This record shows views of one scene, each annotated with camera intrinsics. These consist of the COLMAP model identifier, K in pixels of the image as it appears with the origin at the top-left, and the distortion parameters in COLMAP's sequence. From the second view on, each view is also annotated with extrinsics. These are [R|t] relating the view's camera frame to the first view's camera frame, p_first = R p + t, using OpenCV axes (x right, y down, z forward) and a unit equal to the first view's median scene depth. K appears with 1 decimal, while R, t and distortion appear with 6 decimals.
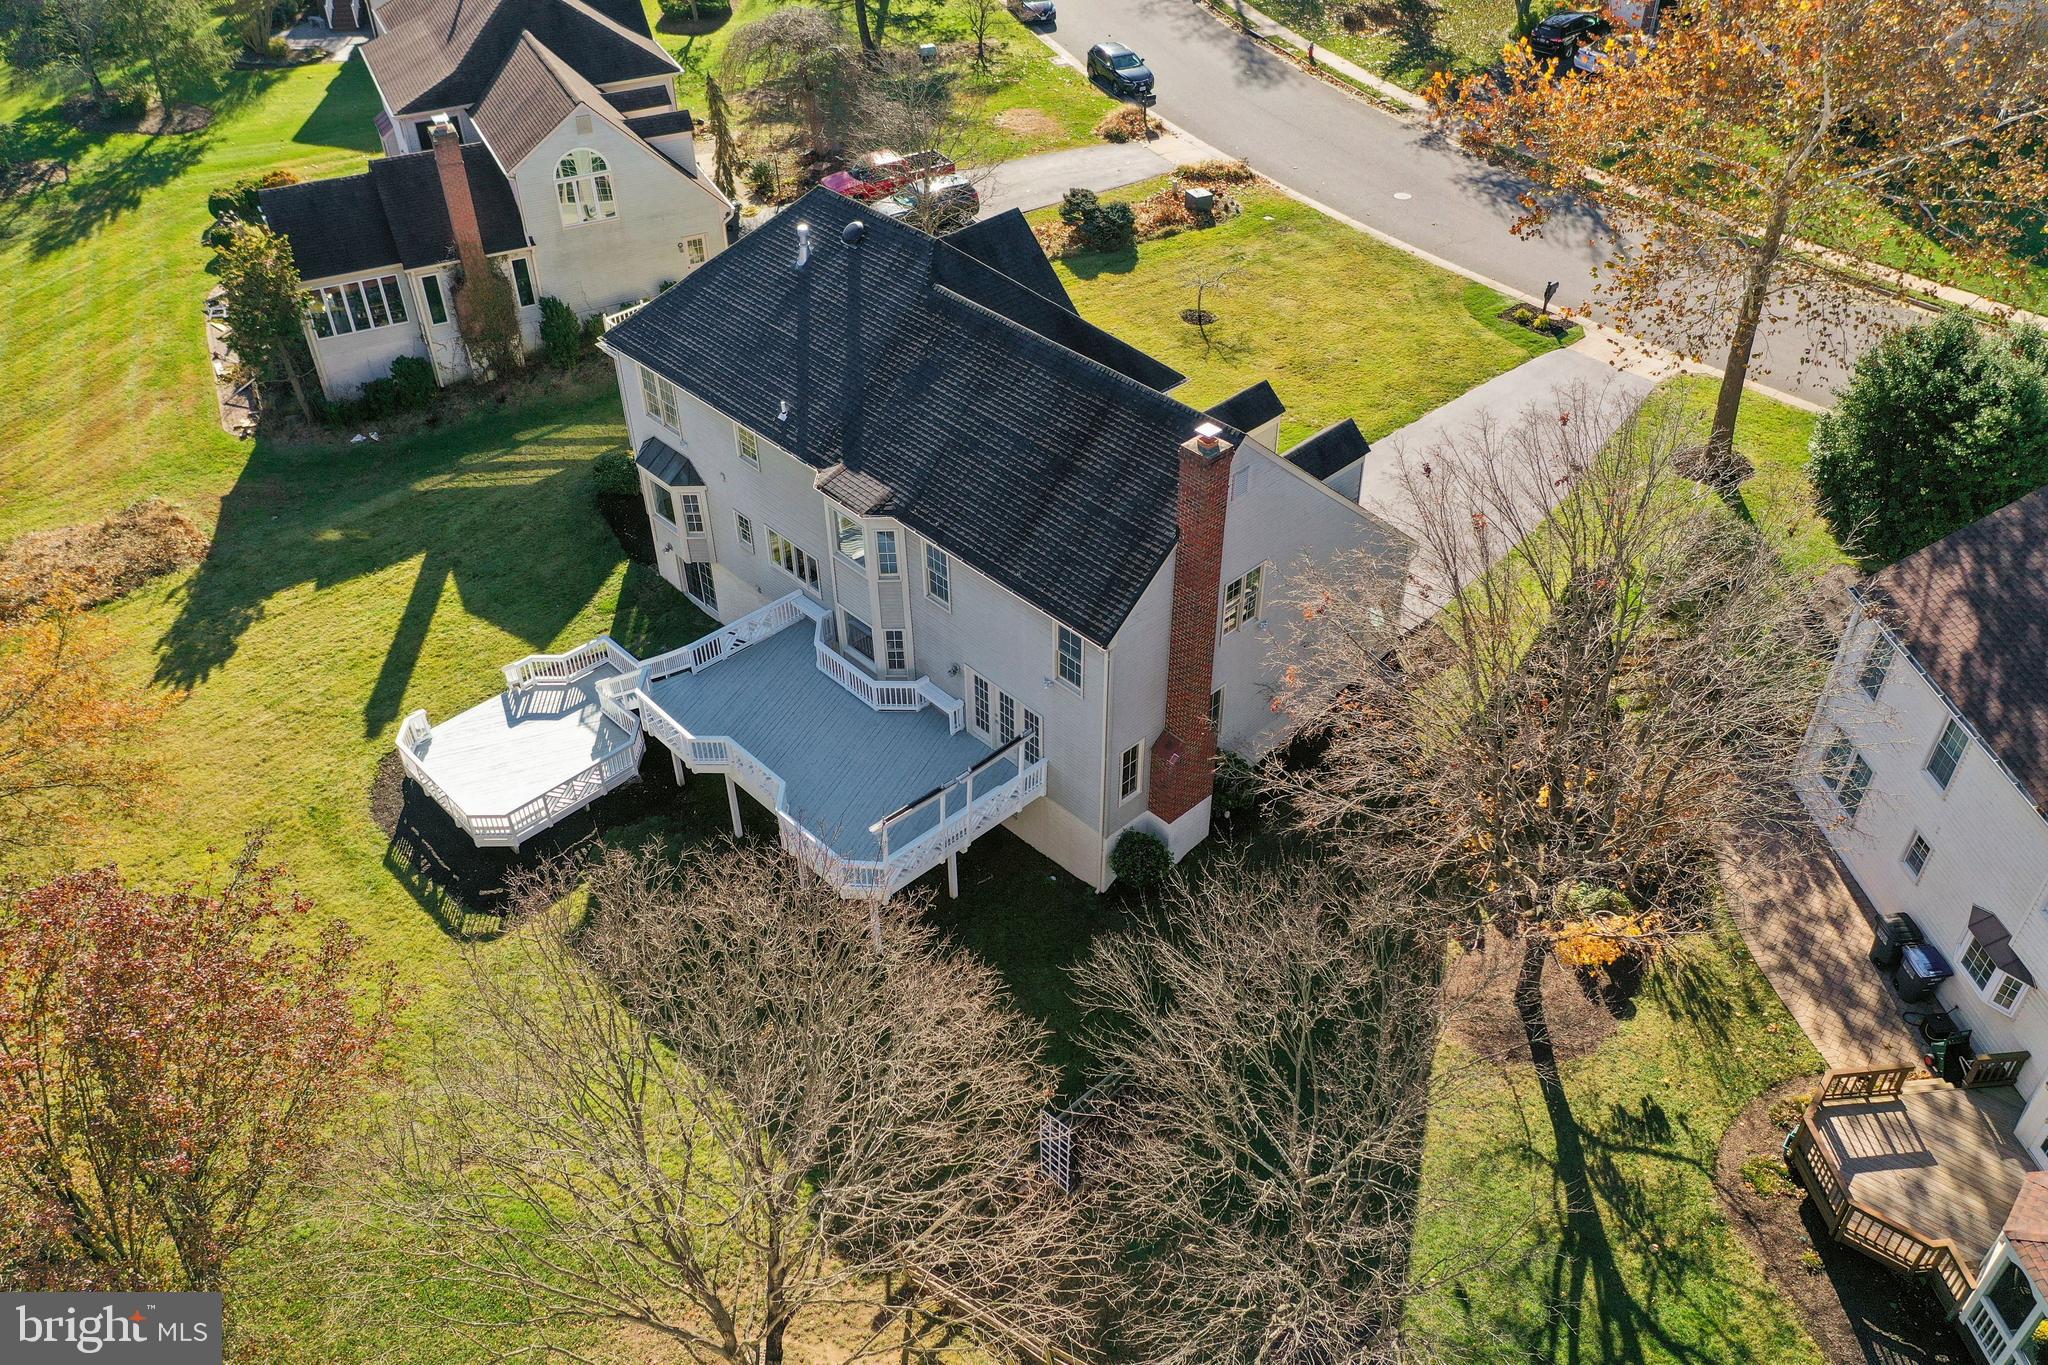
lens RADIAL K [[1608.5, 0, 1024.0], [0, 1608.5, 682.5], [0, 0, 1]] dist [-0.000276, 0.004925]
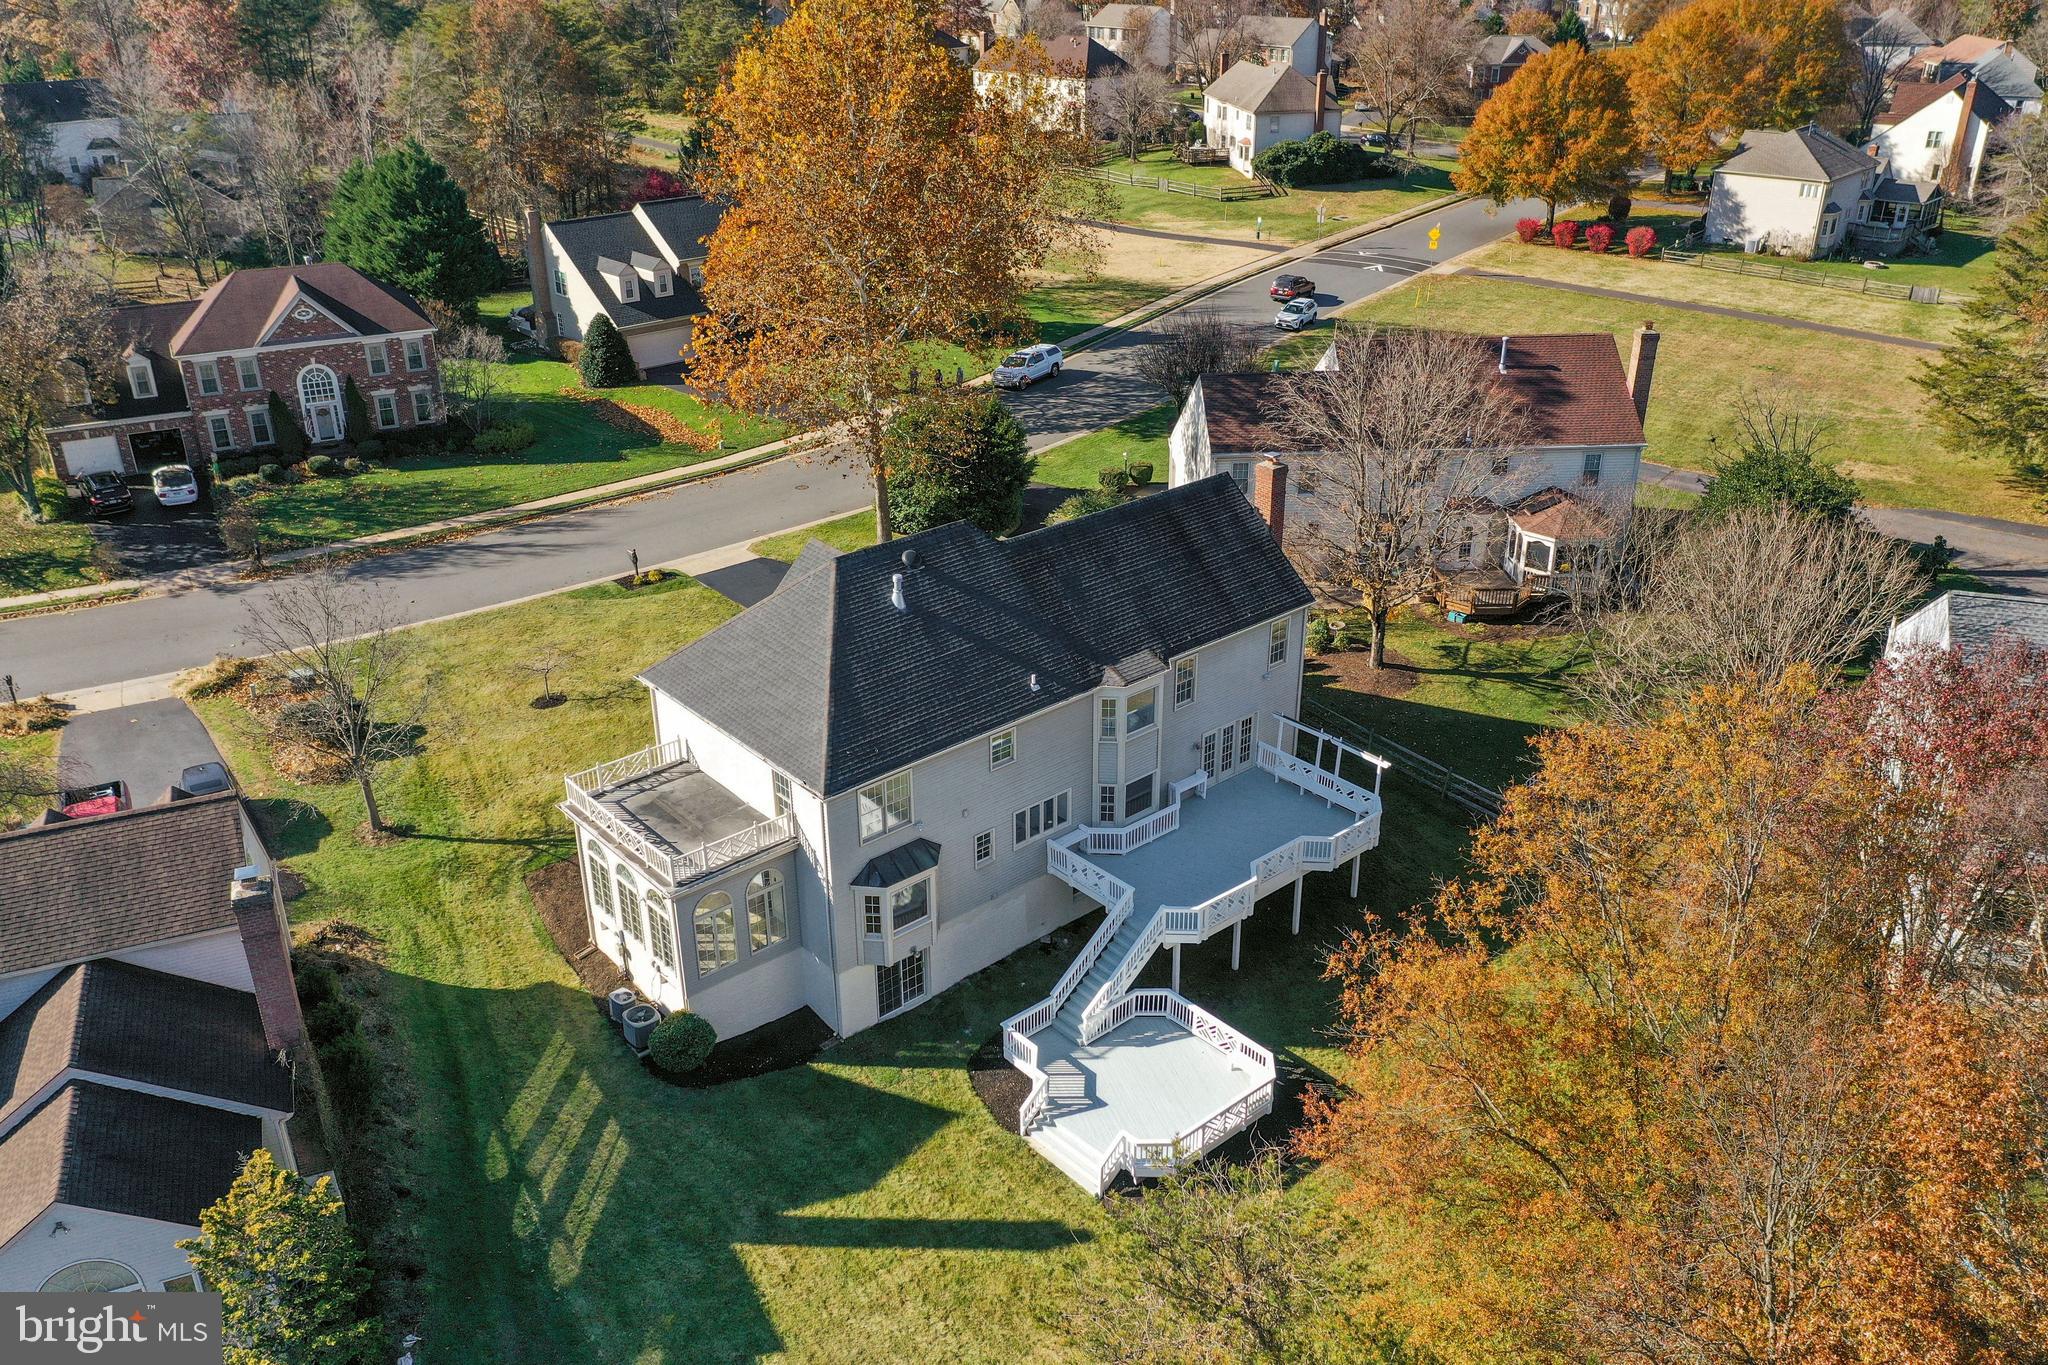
lens RADIAL K [[1620.3, 0, 1024.0], [0, 1620.3, 682.5], [0, 0, 1]] dist [0.010521, 0.002489]
pose [[0.045959, -0.427180, 0.902998, -0.869776], [0.639656, 0.706909, 0.301861, -0.380975], [-0.767286, 0.563735, 0.305738, 0.473795]]
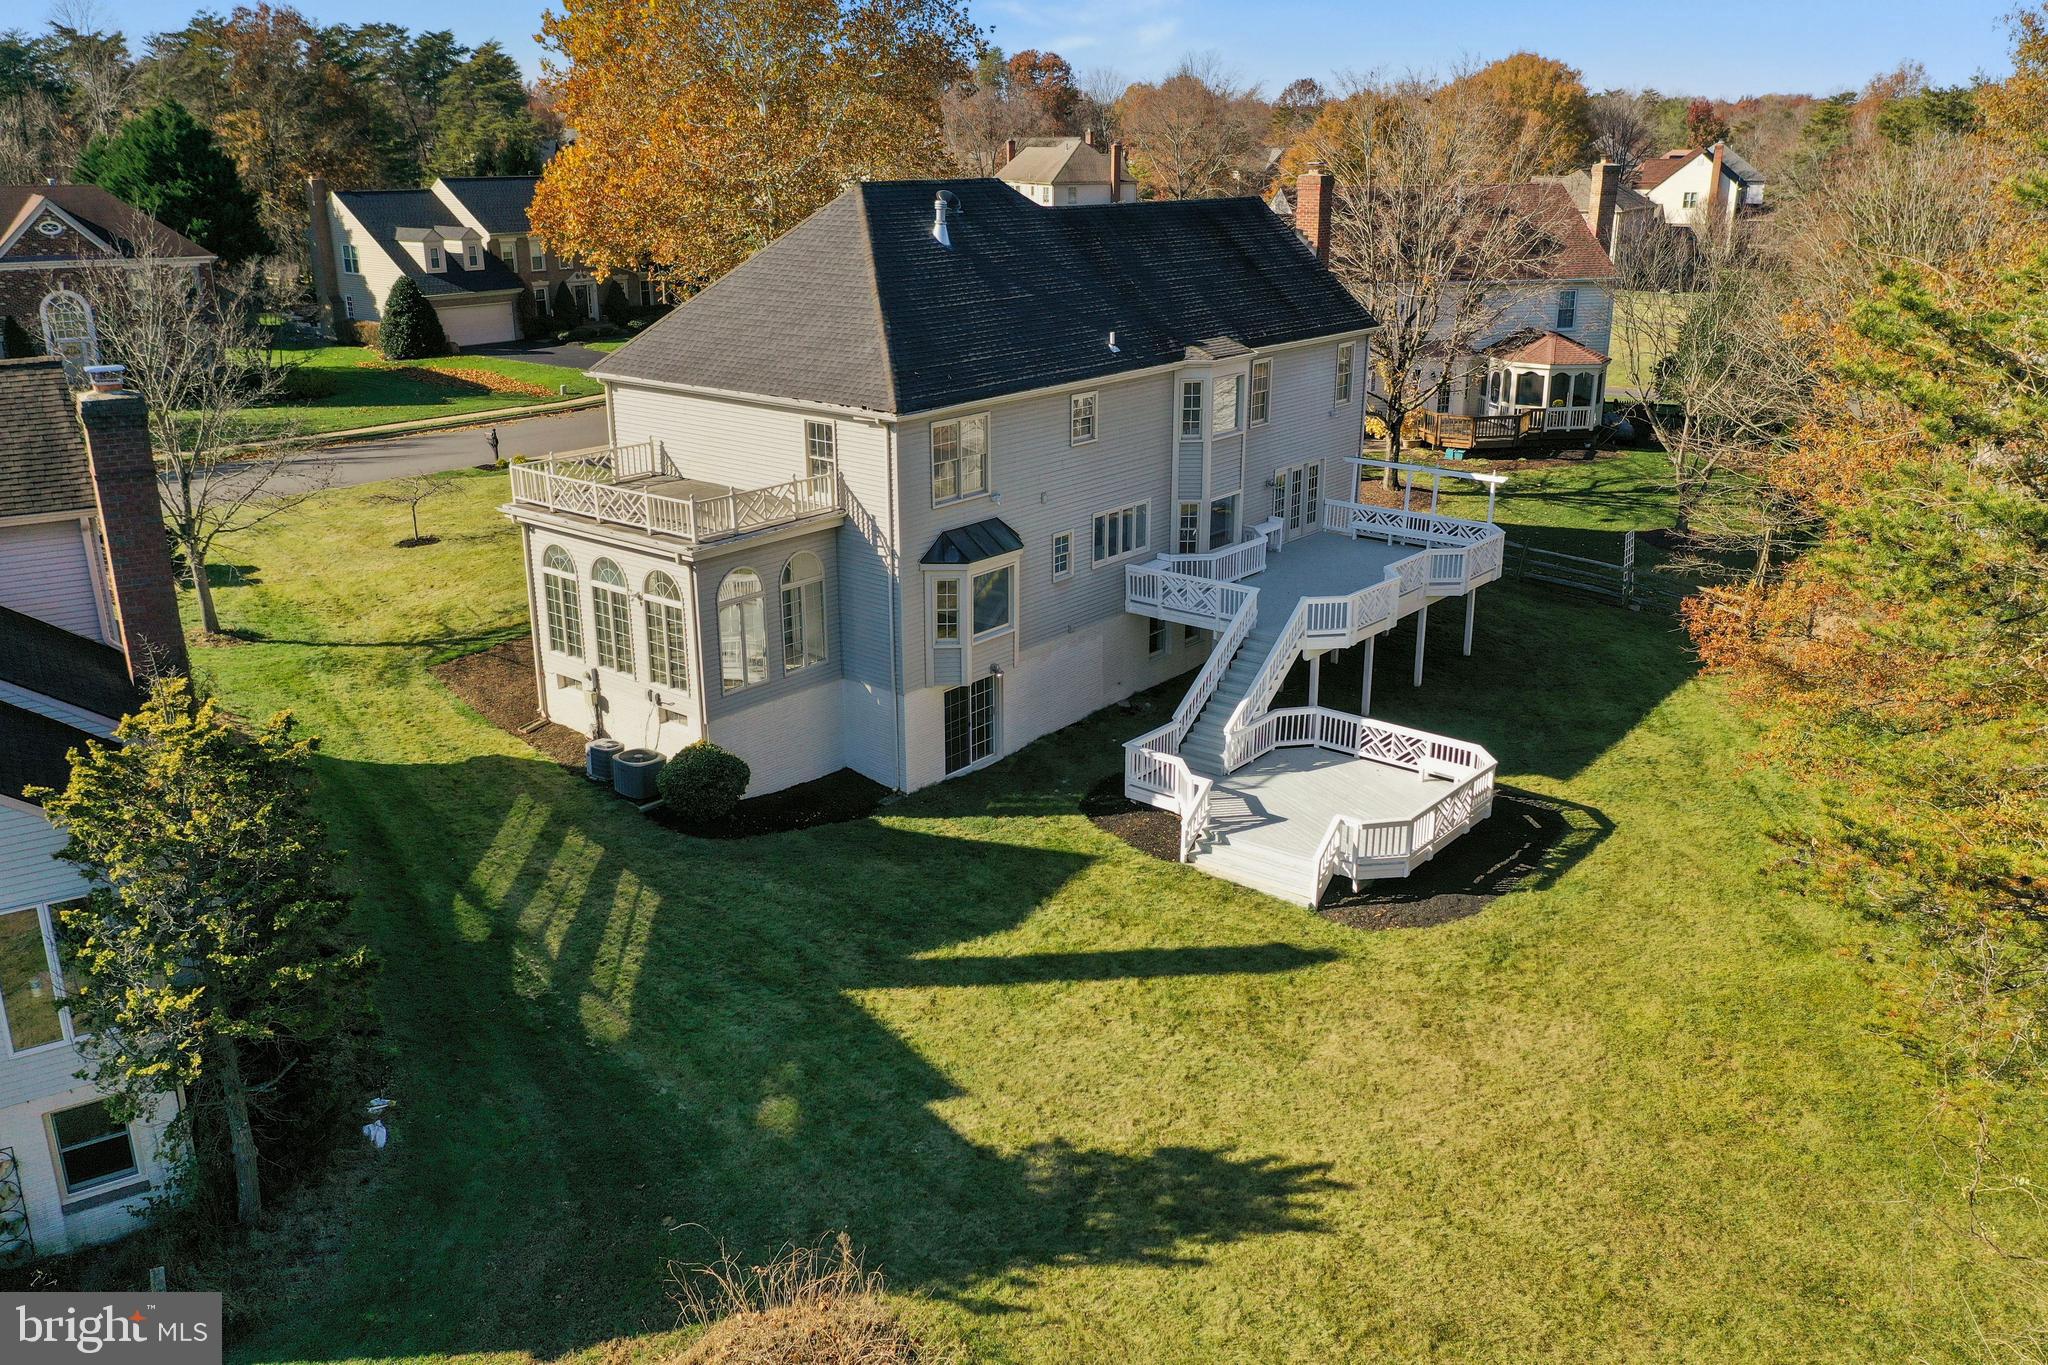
lens RADIAL K [[1620.3, 0, 1024.0], [0, 1620.3, 682.5], [0, 0, 1]] dist [0.010521, 0.002489]
pose [[-0.118519, -0.310243, 0.943241, -0.780289], [0.634099, 0.707365, 0.312336, -0.256565], [-0.764115, 0.635126, 0.112888, 0.769484]]
